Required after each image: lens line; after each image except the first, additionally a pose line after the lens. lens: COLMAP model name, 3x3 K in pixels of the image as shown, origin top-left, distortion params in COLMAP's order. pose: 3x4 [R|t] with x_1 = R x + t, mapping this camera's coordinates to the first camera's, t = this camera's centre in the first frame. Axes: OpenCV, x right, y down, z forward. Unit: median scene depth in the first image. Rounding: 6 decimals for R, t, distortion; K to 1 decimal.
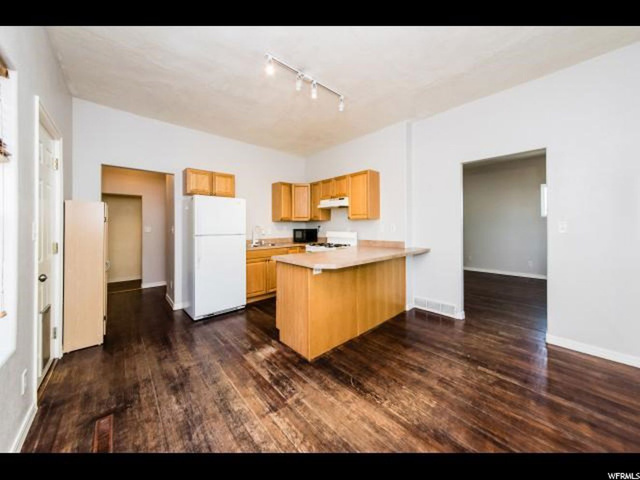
lens RADIAL K [[231.2, 0, 319.4], [0, 231.2, 222.2], [0, 0, 1]] dist [0.000235, -0.000039]
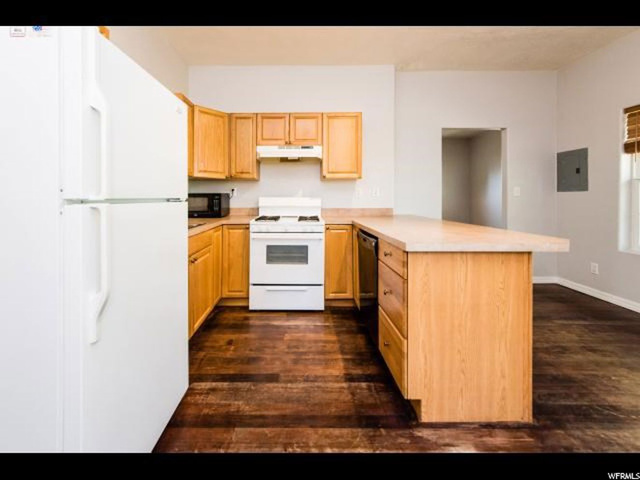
lens RADIAL K [[250.7, 0, 291.1], [0, 250.7, 197.7], [0, 0, 1]] dist [0.001799, 0.000261]
pose [[0.664962, 0.008946, 0.746824, -0.508635], [-0.018971, 0.999808, 0.004915, 0.043874], [-0.746636, -0.017437, 0.665004, 0.606321]]
